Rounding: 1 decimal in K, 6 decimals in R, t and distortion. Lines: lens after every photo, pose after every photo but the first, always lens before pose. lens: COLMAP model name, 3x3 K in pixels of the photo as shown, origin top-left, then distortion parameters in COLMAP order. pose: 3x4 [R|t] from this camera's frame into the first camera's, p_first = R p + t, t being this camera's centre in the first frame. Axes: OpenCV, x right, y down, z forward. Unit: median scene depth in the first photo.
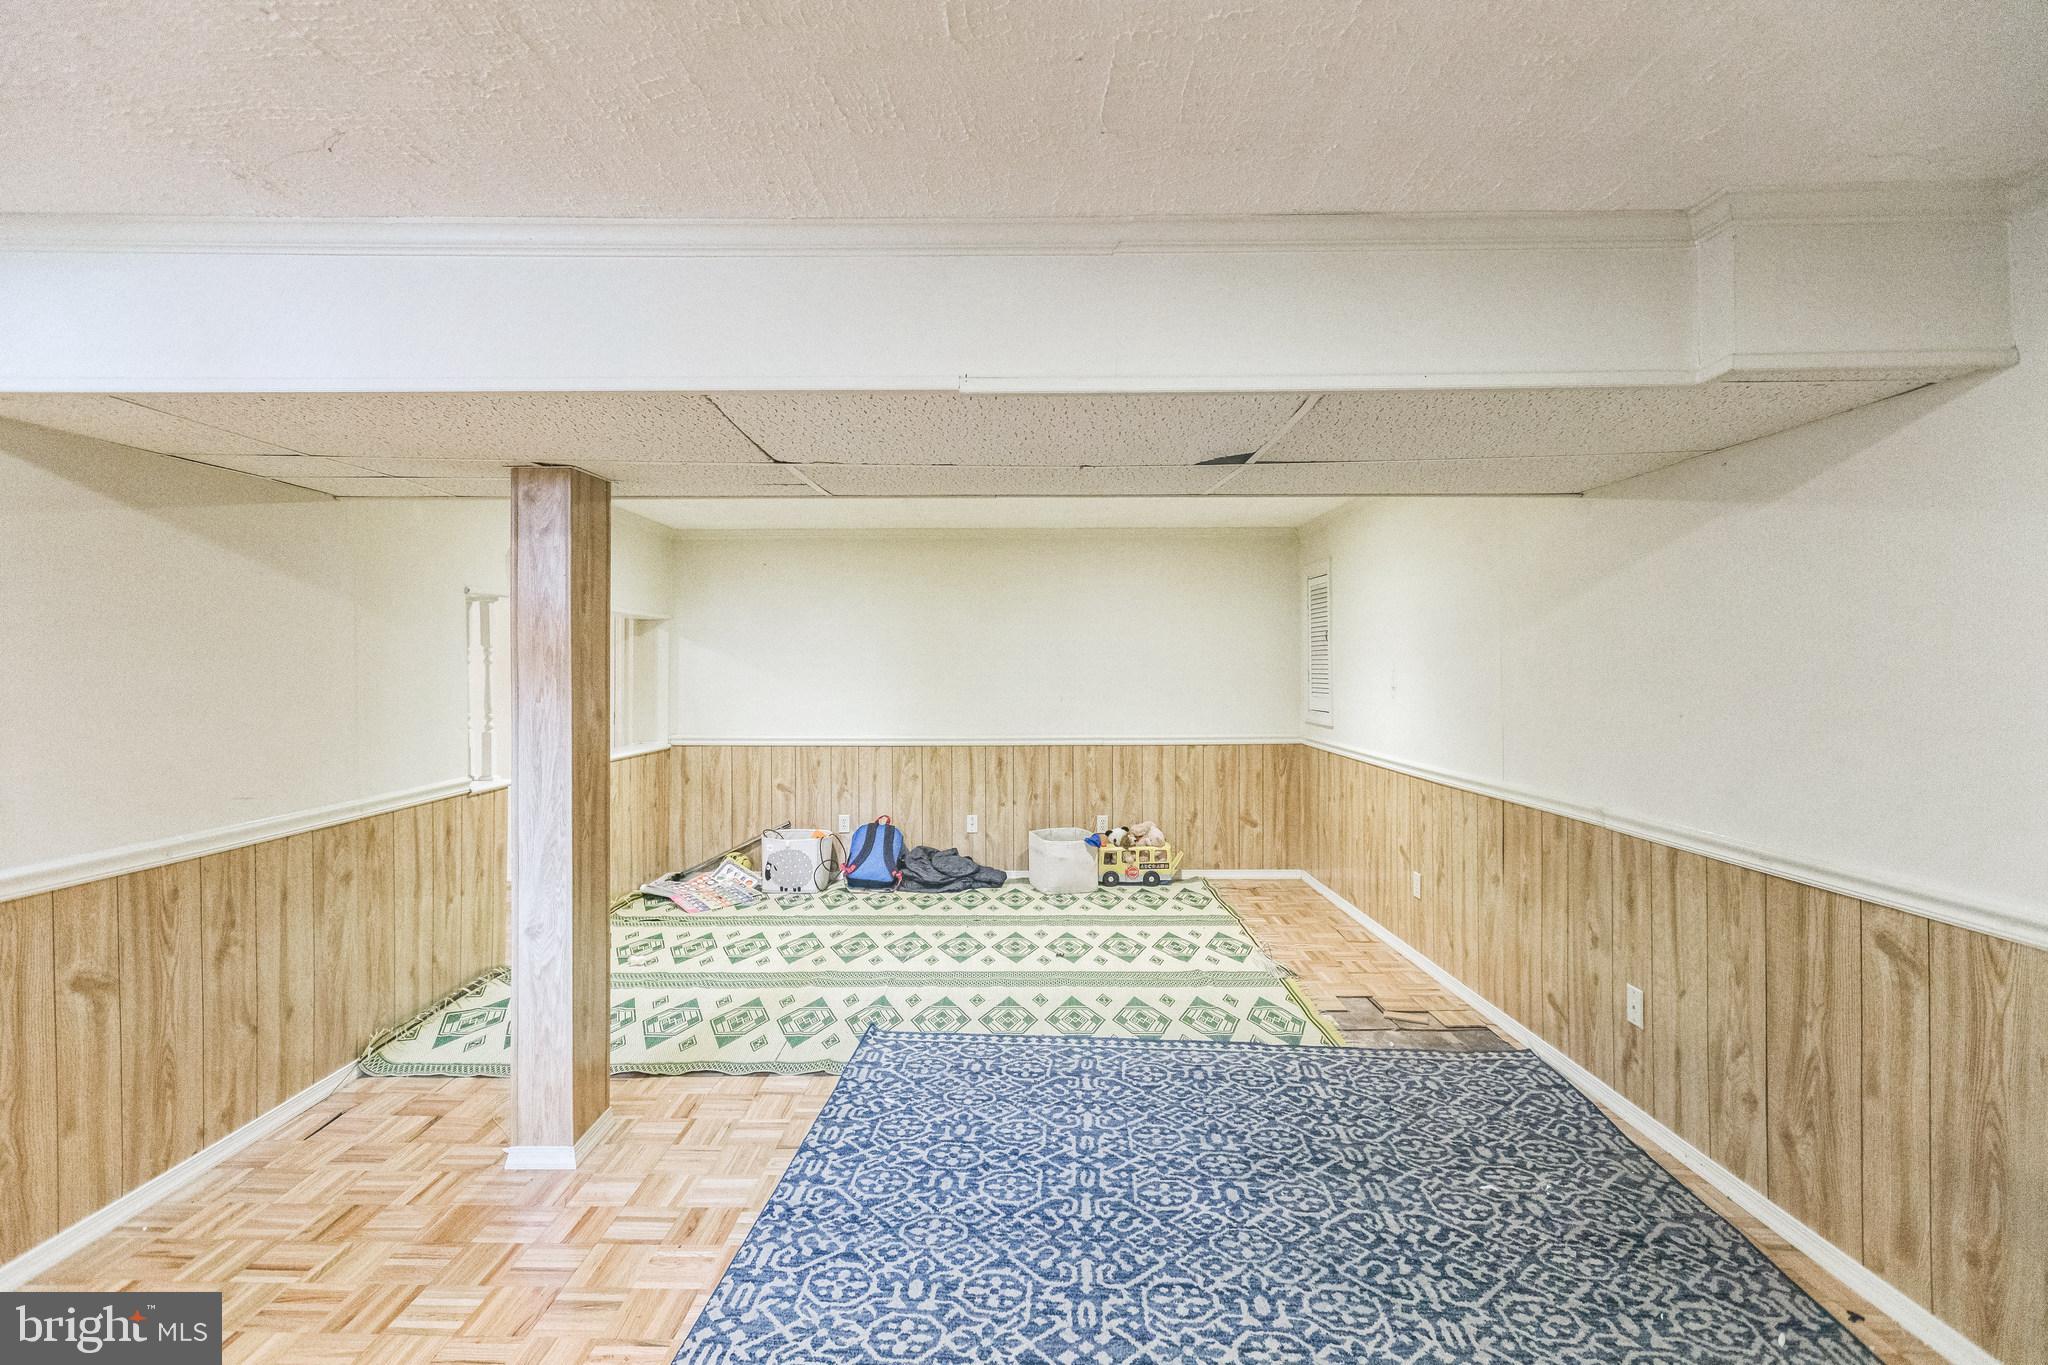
lens RADIAL K [[915.1, 0, 1015.6], [0, 915.1, 673.2], [0, 0, 1]] dist [0.007451, -0.002367]
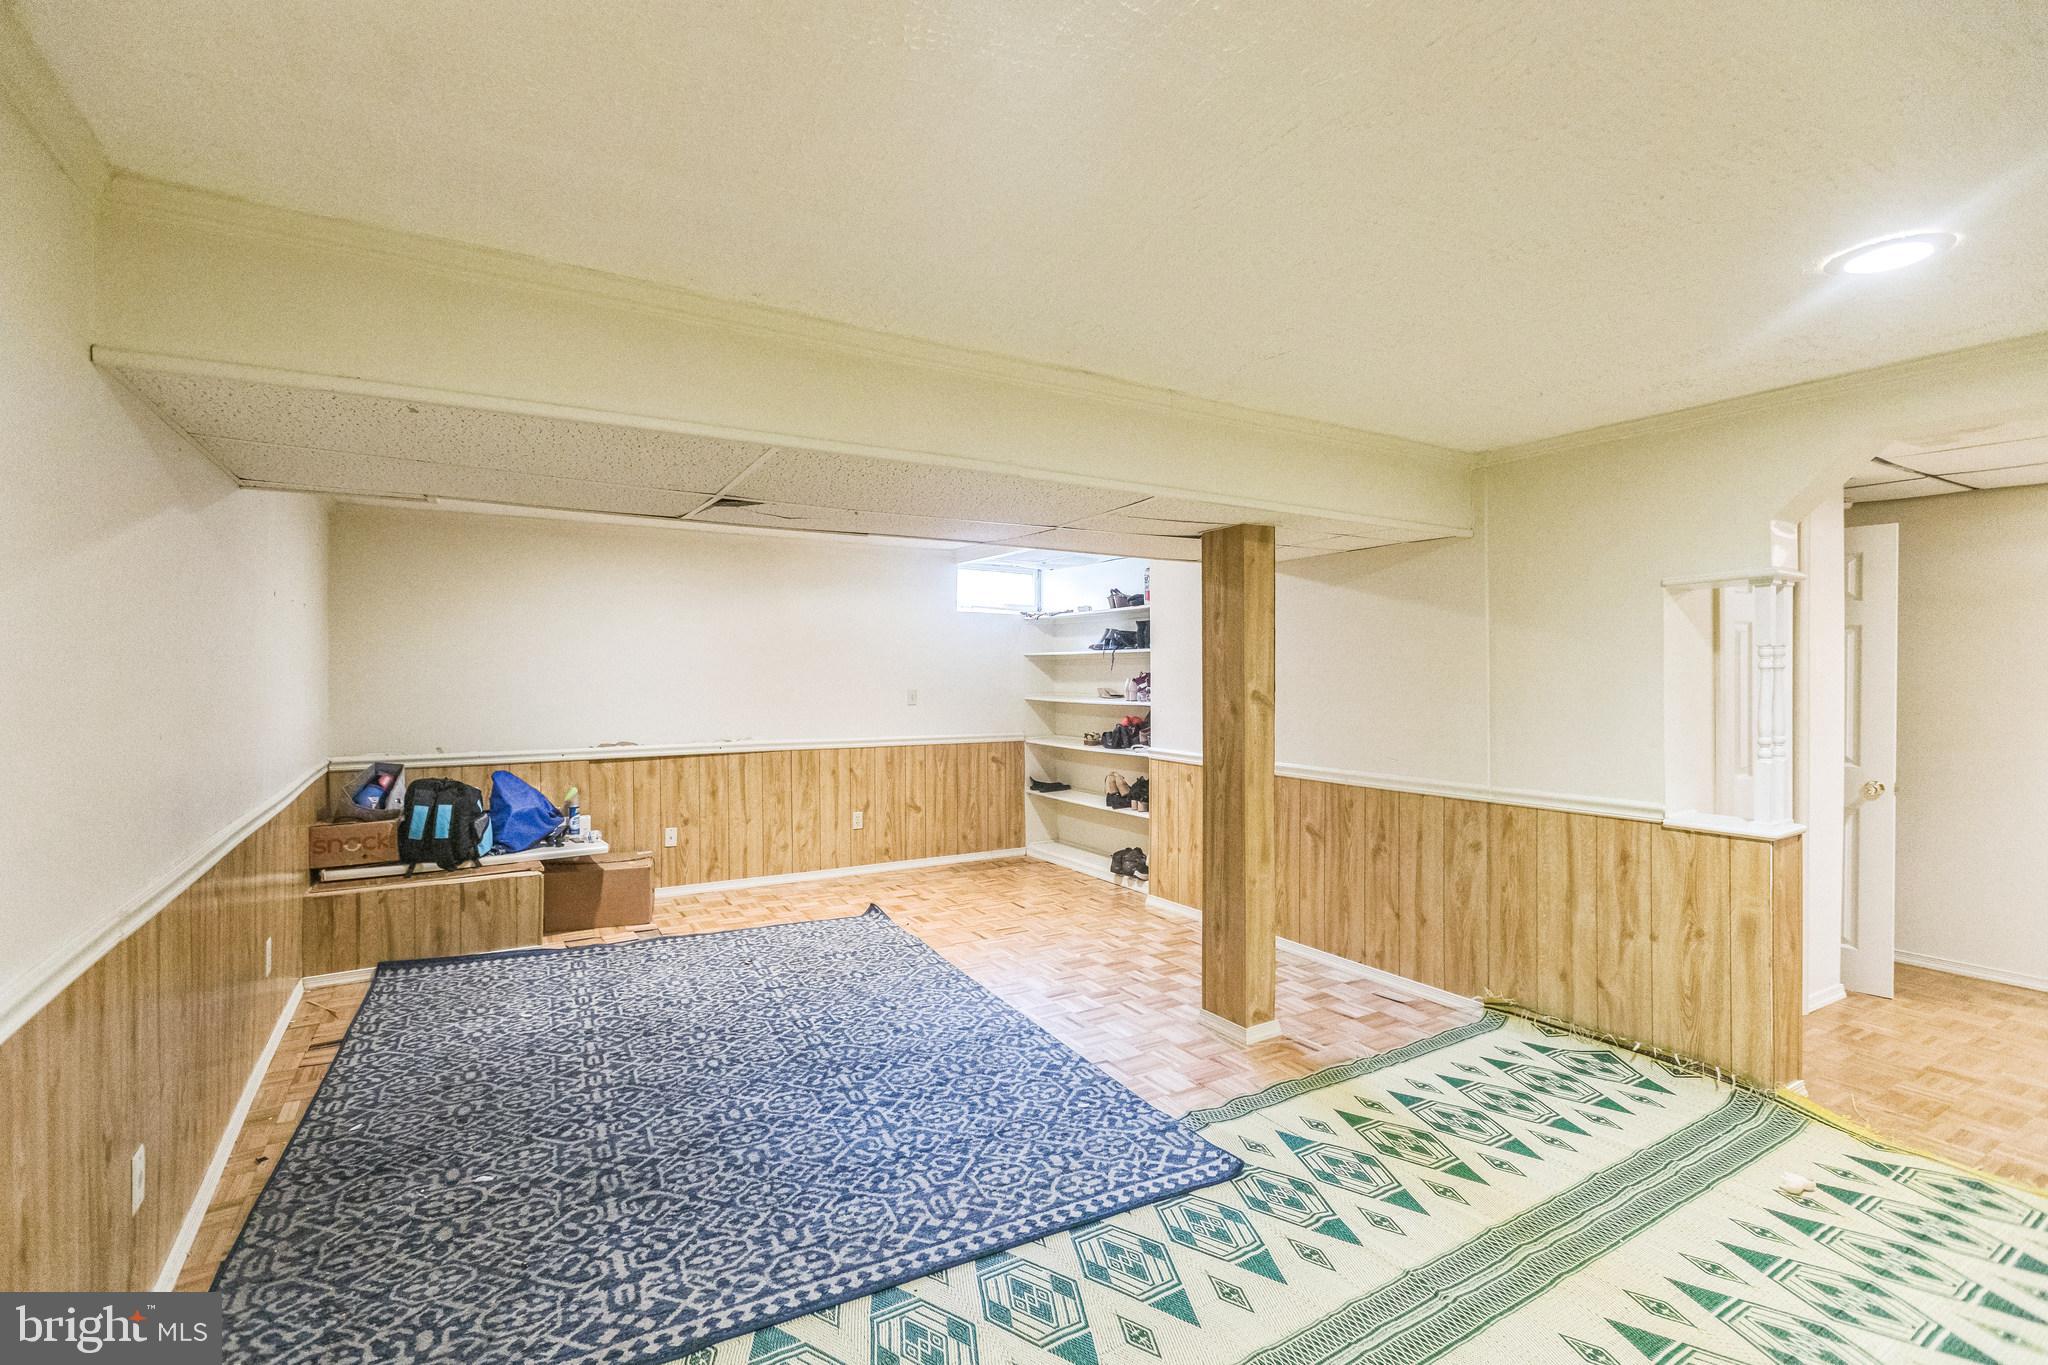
lens RADIAL K [[915.1, 0, 1013.9], [0, 915.1, 675.8], [0, 0, 1]] dist [0.007451, -0.002367]
pose [[-0.849004, 0.003626, -0.528375, 0.466139], [-0.003876, 0.999907, 0.013090, -0.018589], [0.528373, 0.013161, -0.848910, 1.840206]]
